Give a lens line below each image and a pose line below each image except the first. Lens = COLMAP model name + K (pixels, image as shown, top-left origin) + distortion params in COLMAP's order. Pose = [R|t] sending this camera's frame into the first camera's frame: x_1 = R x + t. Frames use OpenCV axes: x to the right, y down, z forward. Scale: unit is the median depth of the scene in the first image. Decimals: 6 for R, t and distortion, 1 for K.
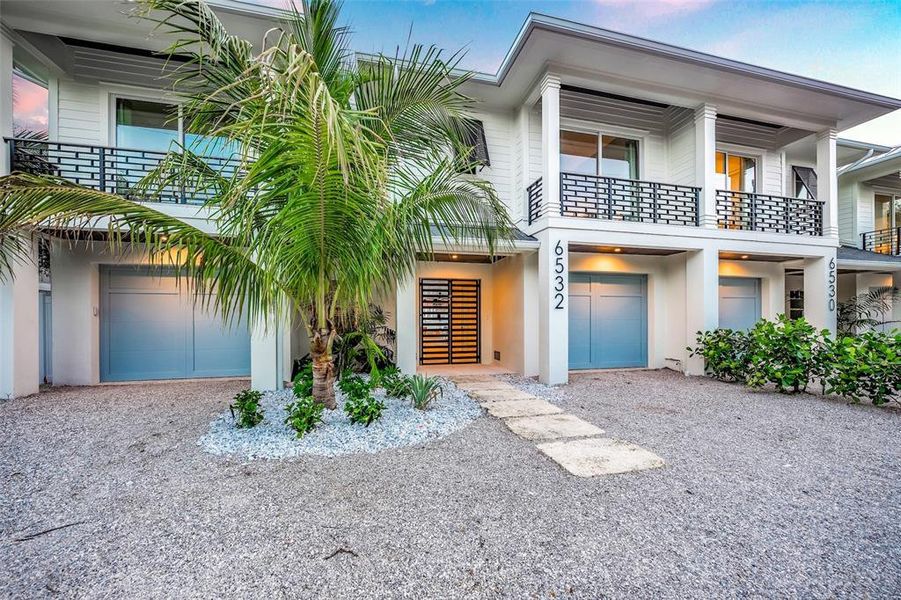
lens RADIAL K [[361.6, 0, 445.1], [0, 361.6, 315.3], [0, 0, 1]] dist [-0.000437, -0.000126]
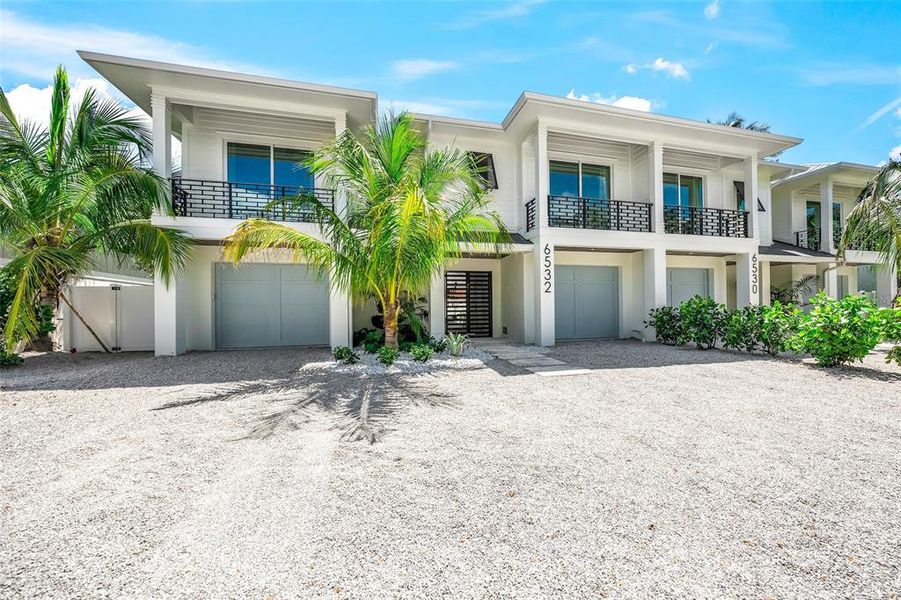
lens RADIAL K [[366.5, 0, 460.7], [0, 366.5, 303.7], [0, 0, 1]] dist [0.001405, 0.000066]
pose [[0.999874, -0.007258, 0.014106, -0.039352], [0.007352, 0.999951, -0.006620, 0.028895], [-0.014057, 0.006723, 0.999879, -0.376690]]
